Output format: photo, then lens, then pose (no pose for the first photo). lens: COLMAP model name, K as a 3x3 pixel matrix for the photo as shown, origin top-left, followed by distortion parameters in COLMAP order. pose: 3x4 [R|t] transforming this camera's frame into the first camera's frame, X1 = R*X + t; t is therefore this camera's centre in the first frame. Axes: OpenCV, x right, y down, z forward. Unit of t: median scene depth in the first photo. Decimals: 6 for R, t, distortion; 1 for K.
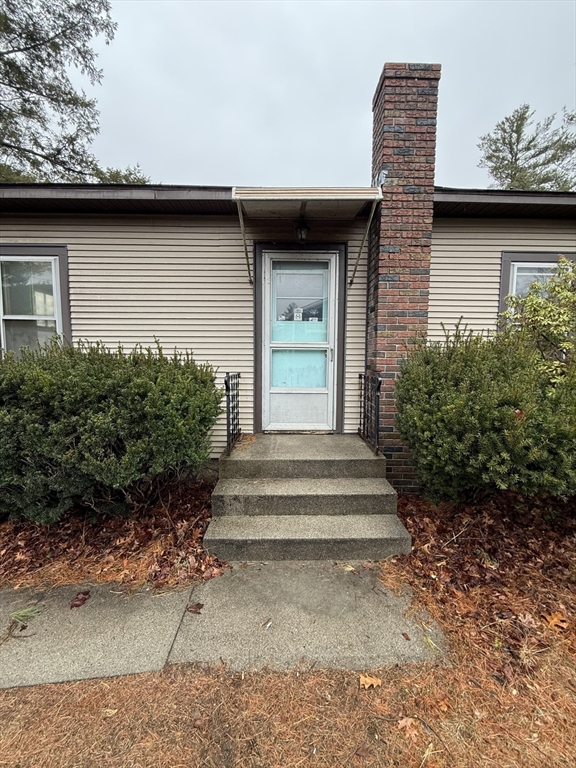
lens RADIAL K [[305.1, 0, 289.5], [0, 305.1, 383.8], [0, 0, 1]] dist [0.001161, -0.000114]
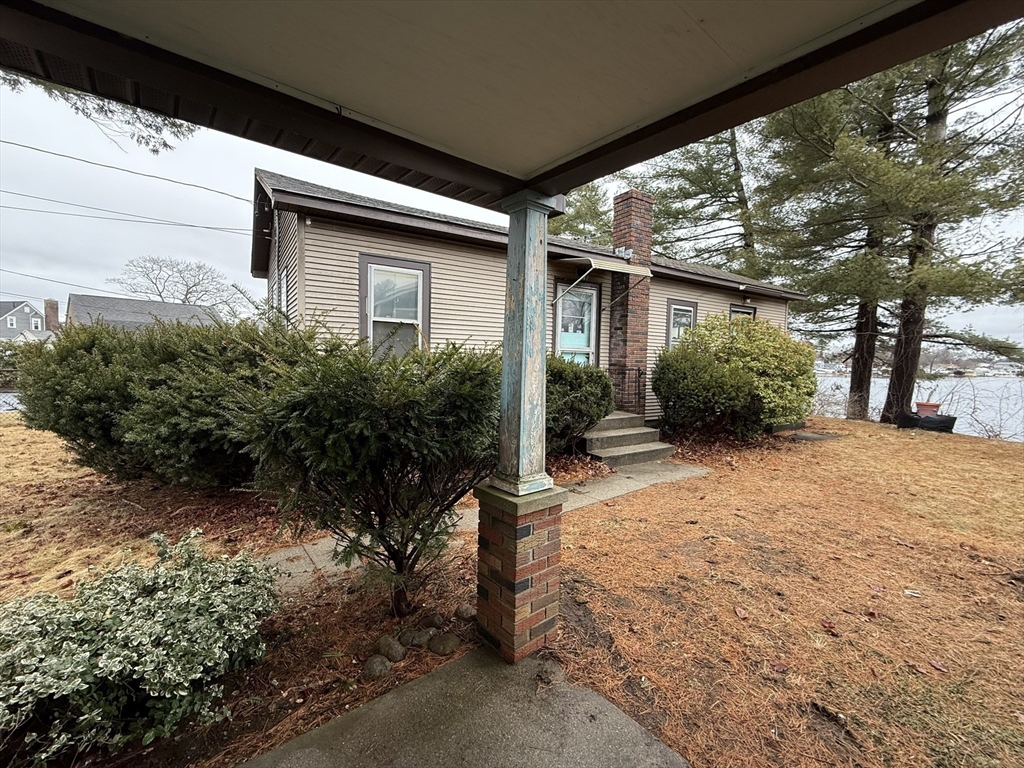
lens RADIAL K [[406.8, 0, 509.7], [0, 406.8, 386.7], [0, 0, 1]] dist [0.001161, -0.000114]
pose [[0.863324, -0.023176, 0.504117, -1.265041], [0.030490, 0.999515, -0.006265, 0.054822], [-0.503728, 0.020779, 0.863612, -0.531572]]
